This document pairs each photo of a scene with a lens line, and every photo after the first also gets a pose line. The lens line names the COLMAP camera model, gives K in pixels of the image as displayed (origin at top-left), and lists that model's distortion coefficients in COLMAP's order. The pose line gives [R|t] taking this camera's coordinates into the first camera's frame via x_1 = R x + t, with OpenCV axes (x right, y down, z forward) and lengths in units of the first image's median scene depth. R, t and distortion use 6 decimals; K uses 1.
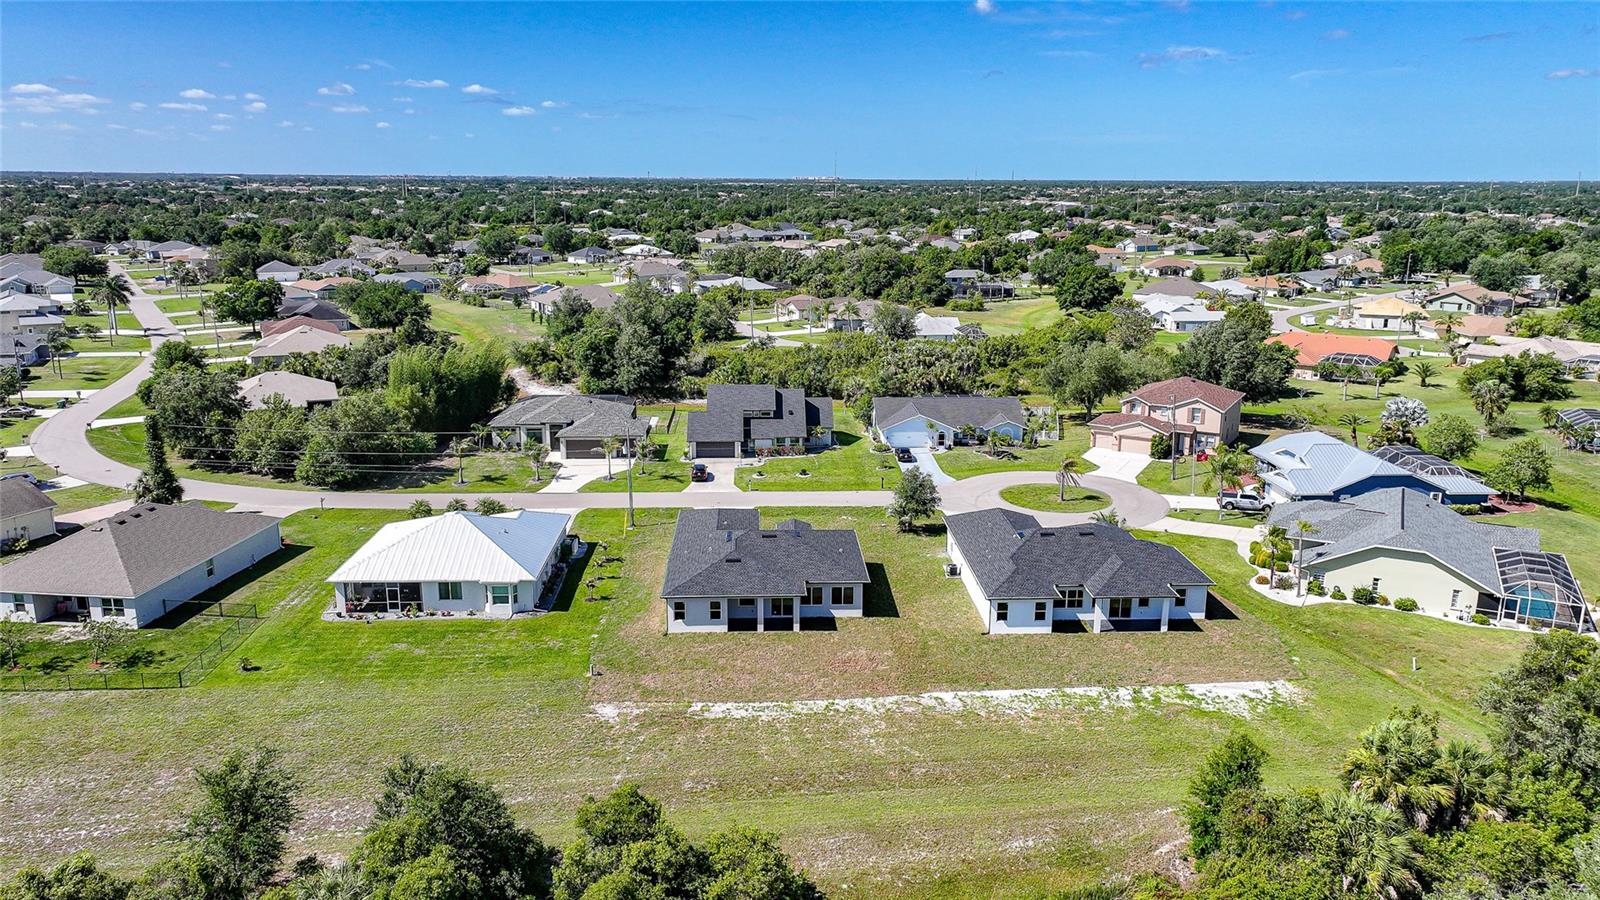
lens RADIAL K [[1119.1, 0, 800.7], [0, 1119.1, 461.3], [0, 0, 1]] dist [-0.002374, 0.018089]
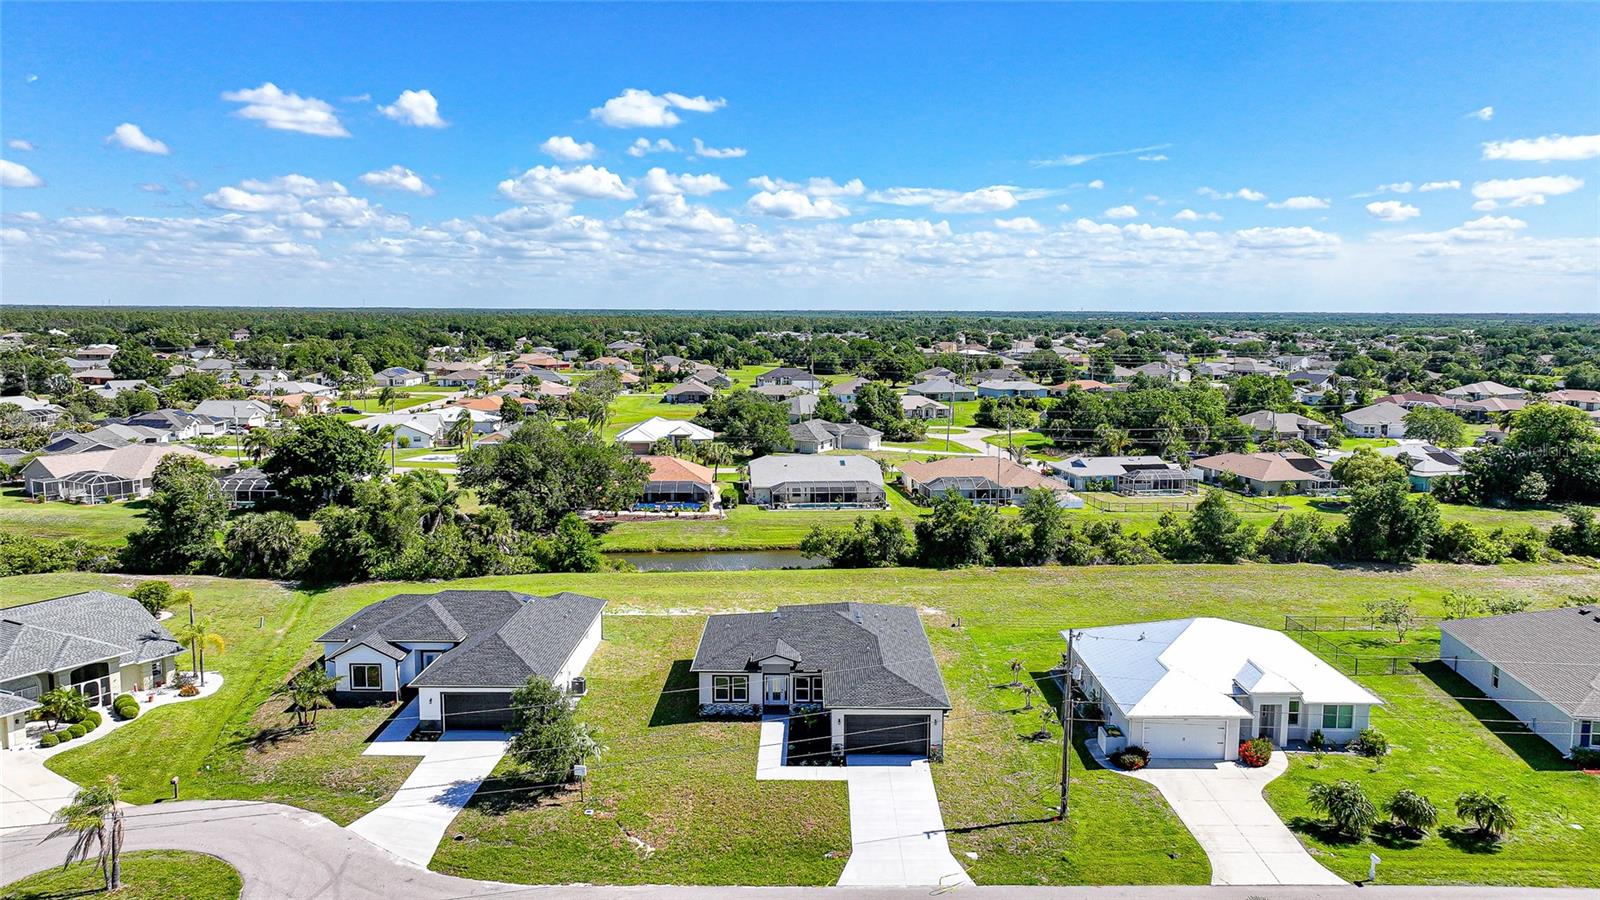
lens RADIAL K [[1119.1, 0, 816.6], [0, 1119.1, 442.0], [0, 0, 1]] dist [-0.002374, 0.018089]
pose [[-0.999407, -0.015739, 0.030611, -0.055341], [-0.003590, 0.932142, 0.362074, -0.360519], [-0.034233, 0.361749, -0.931647, 1.718985]]
